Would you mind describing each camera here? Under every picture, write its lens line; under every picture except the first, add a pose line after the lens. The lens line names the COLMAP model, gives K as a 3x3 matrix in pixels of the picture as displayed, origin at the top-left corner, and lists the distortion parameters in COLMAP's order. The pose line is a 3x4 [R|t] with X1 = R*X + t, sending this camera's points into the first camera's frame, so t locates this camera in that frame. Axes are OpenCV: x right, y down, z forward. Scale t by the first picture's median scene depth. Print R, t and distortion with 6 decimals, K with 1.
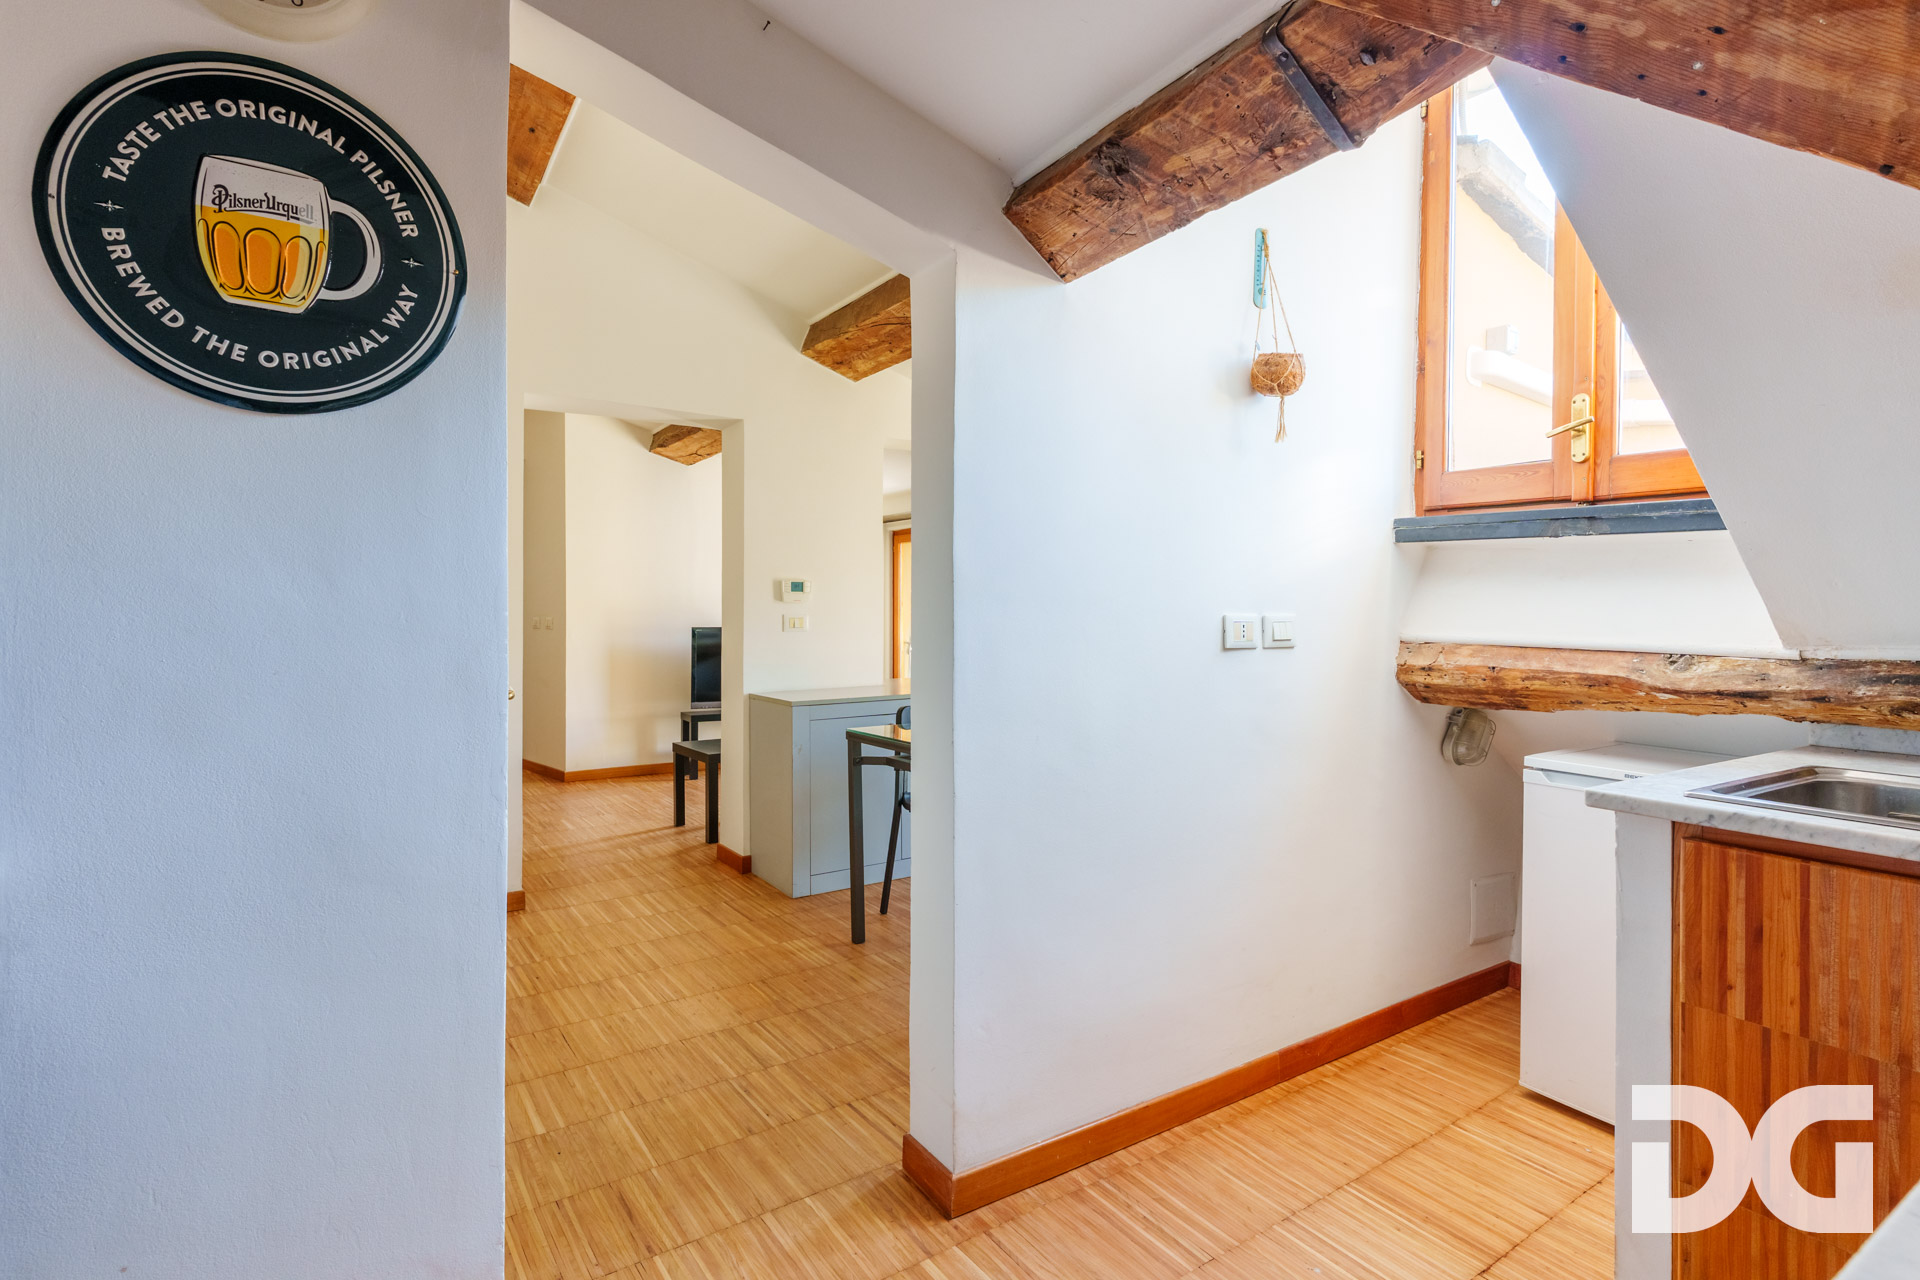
lens RADIAL K [[929.1, 0, 961.4], [0, 929.1, 588.1], [0, 0, 1]] dist [0.003022, 0.000659]
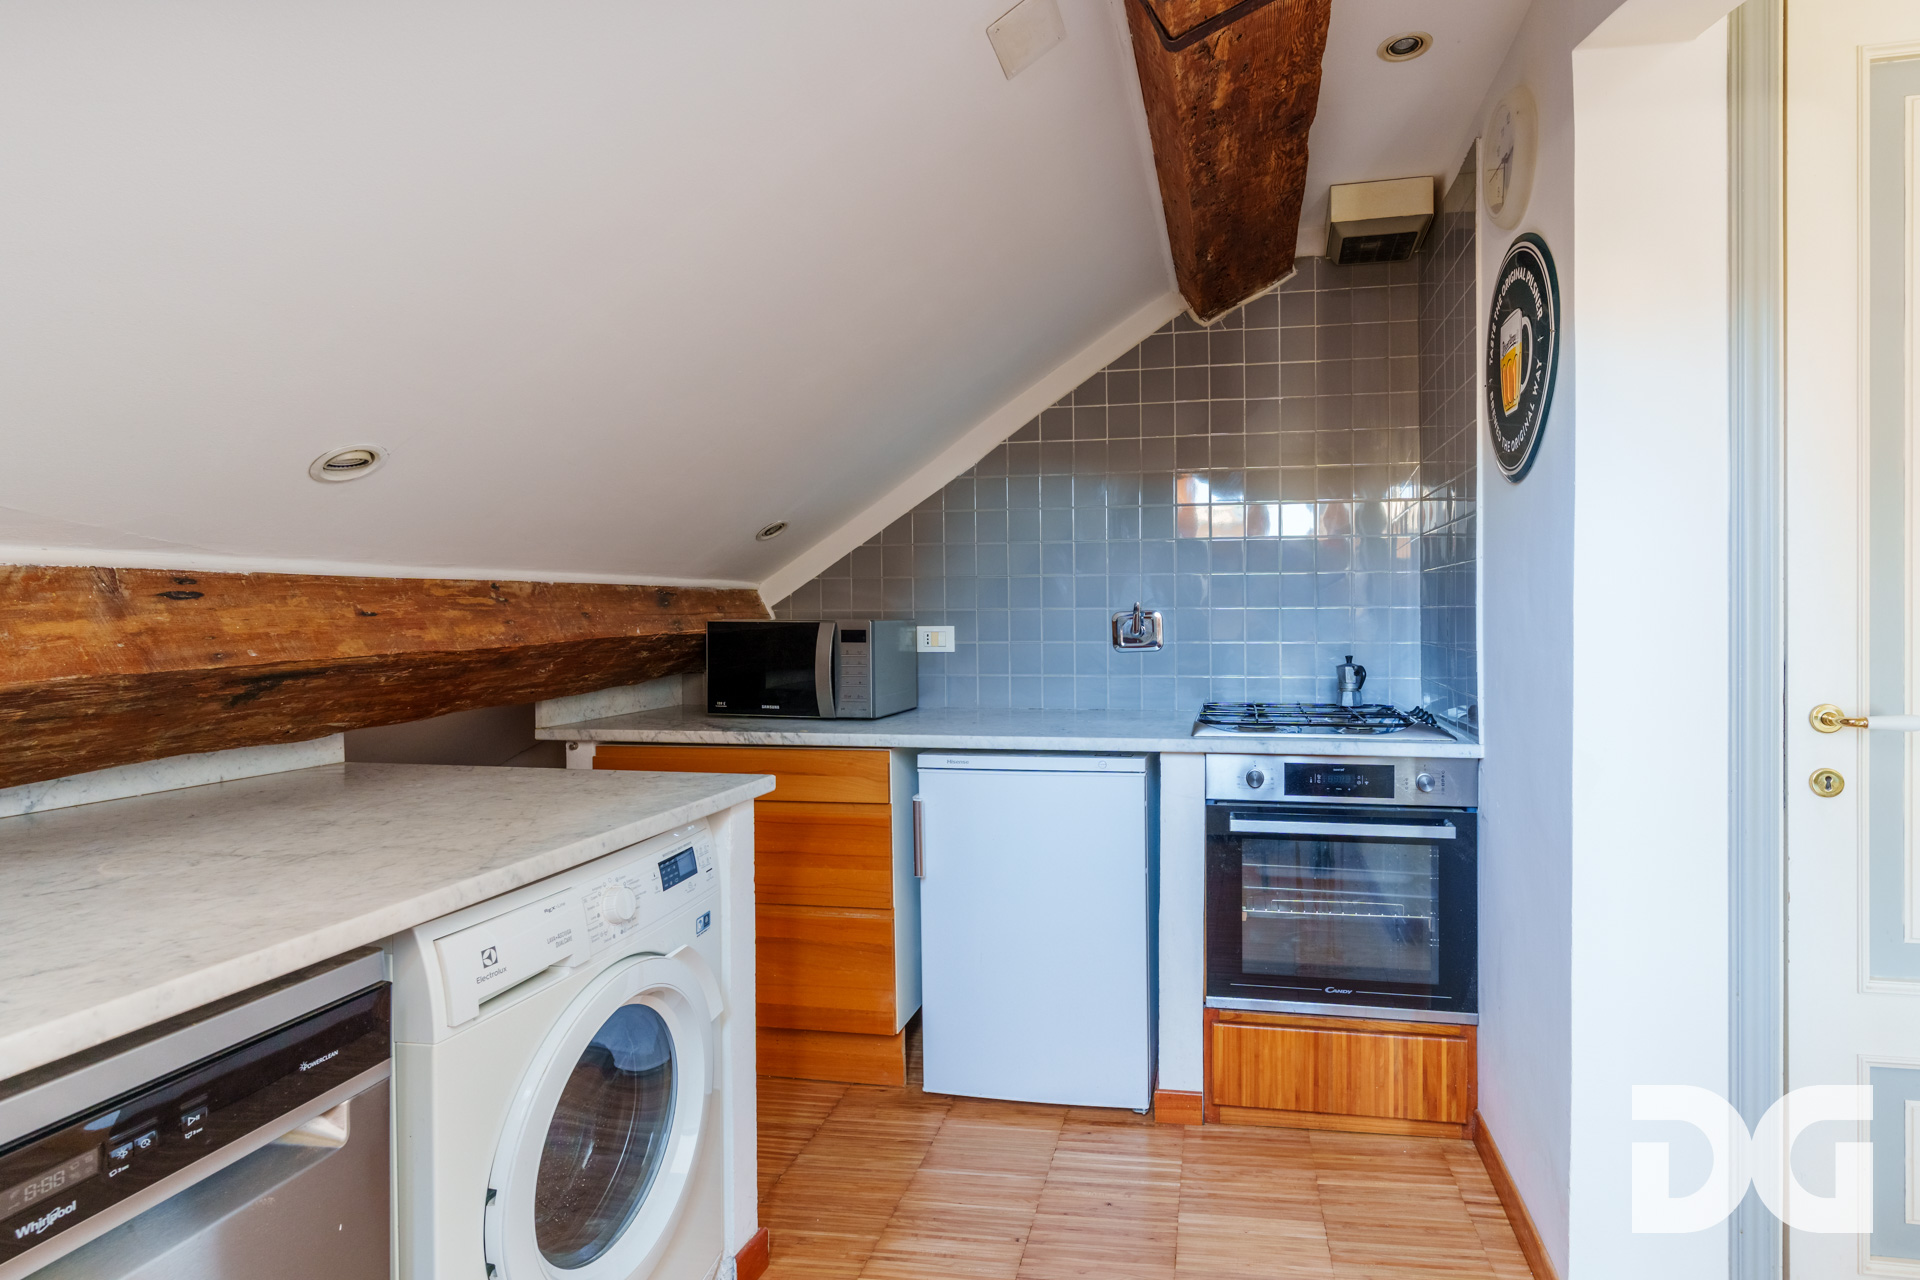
lens RADIAL K [[974.3, 0, 1077.3], [0, 974.3, 616.4], [0, 0, 1]] dist [0.020364, -0.000520]
pose [[-0.686243, 0.002599, -0.727368, 0.399242], [0.016135, 0.999802, -0.011650, 0.013861], [0.727193, -0.019730, -0.686149, 0.729732]]
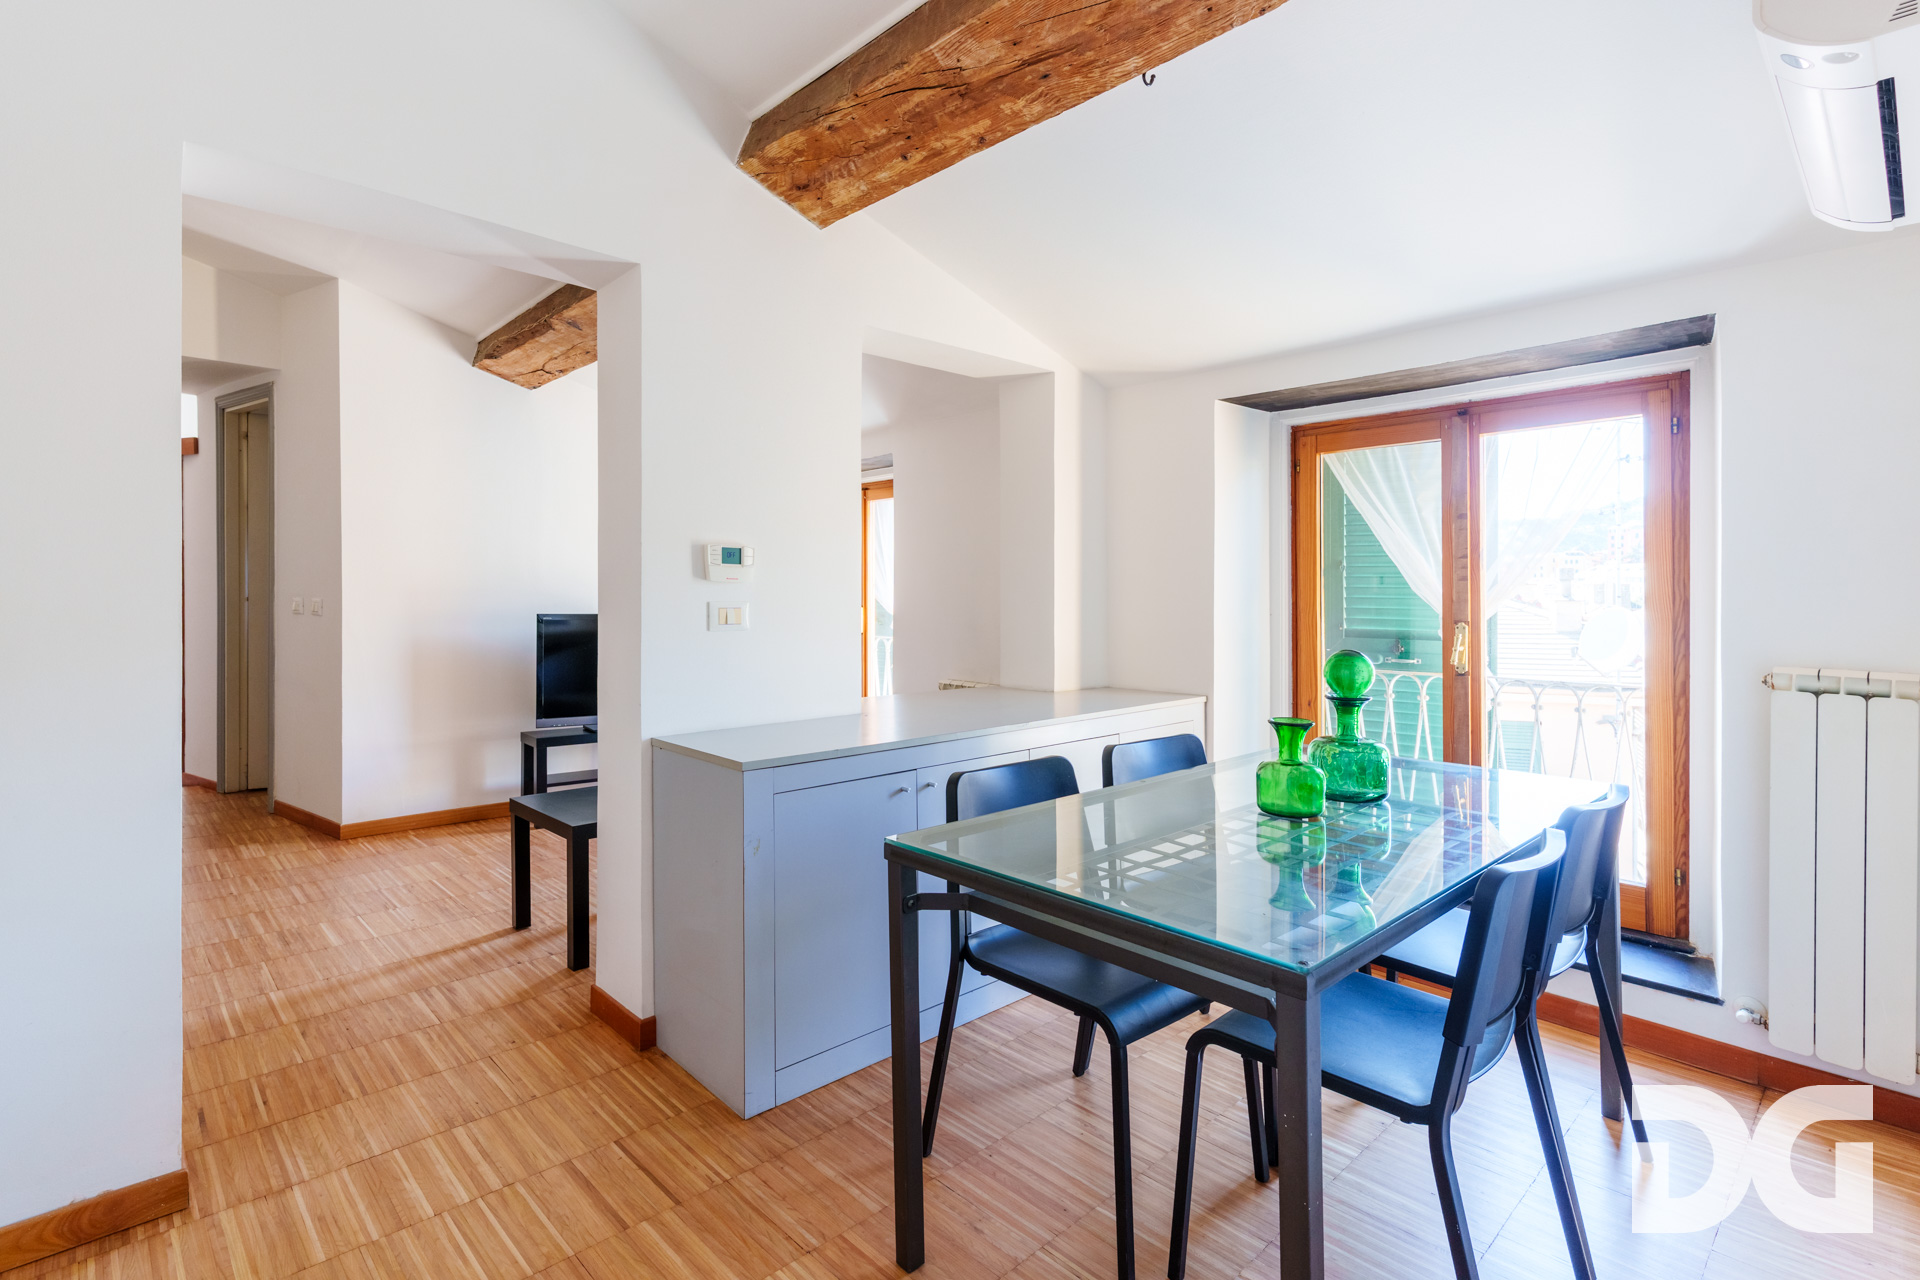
lens RADIAL K [[926.1, 0, 971.4], [0, 926.1, 604.8], [0, 0, 1]] dist [0.001973, 0.000220]
pose [[0.986619, 0.008336, 0.162832, -0.214522], [-0.014531, 0.999214, 0.036893, 0.010093], [-0.162397, -0.038765, 0.985964, 0.681634]]
